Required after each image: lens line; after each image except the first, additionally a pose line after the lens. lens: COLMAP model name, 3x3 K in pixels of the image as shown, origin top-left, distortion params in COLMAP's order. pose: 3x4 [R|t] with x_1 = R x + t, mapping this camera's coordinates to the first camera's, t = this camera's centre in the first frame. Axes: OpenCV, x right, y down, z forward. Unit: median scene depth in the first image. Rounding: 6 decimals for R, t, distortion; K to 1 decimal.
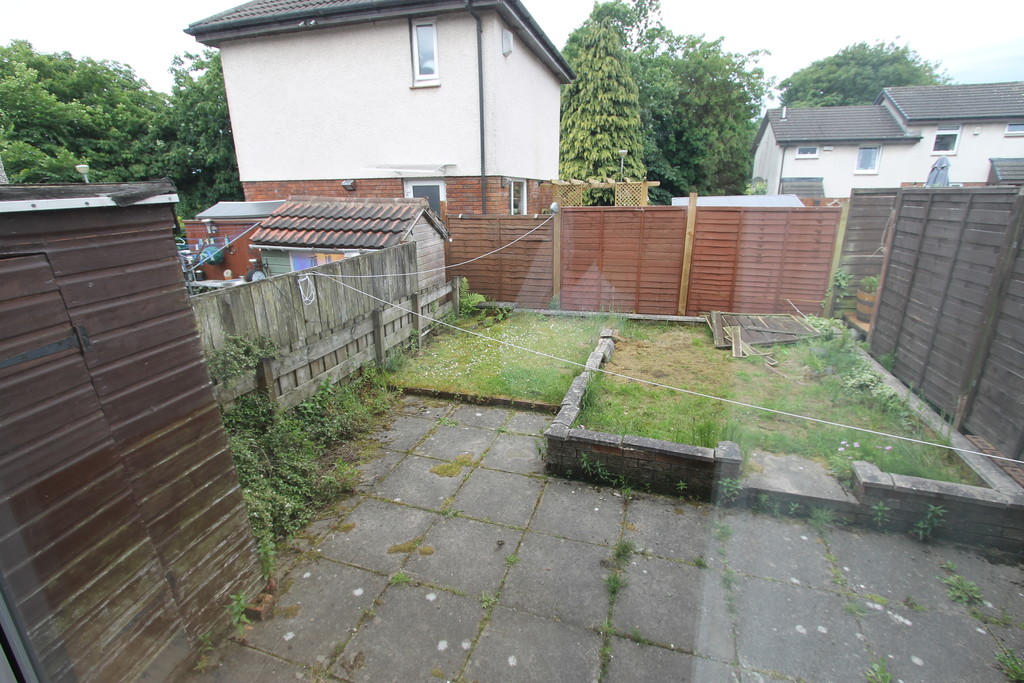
lens RADIAL K [[474.5, 0, 515.0], [0, 474.5, 343.3], [0, 0, 1]] dist [-0.023106, 0.000523]
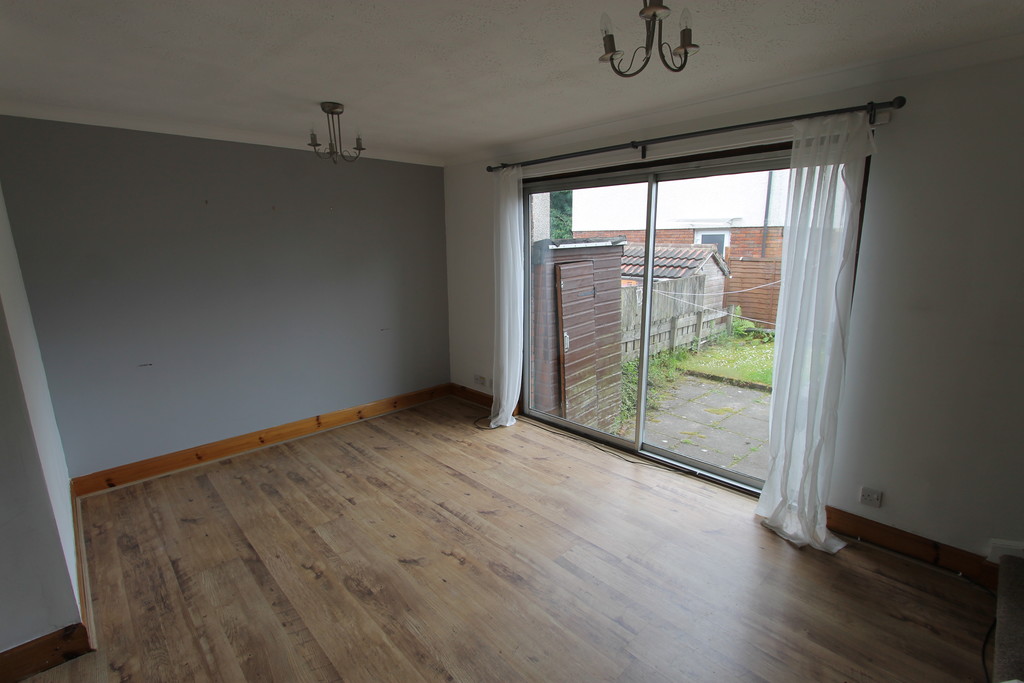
lens RADIAL K [[474.5, 0, 515.0], [0, 474.5, 343.3], [0, 0, 1]] dist [-0.023106, 0.000523]
pose [[0.857155, 0.109714, -0.503237, 0.035610], [-0.154734, 0.986769, -0.048423, 0.152338], [0.491266, 0.119374, 0.862791, -0.497931]]
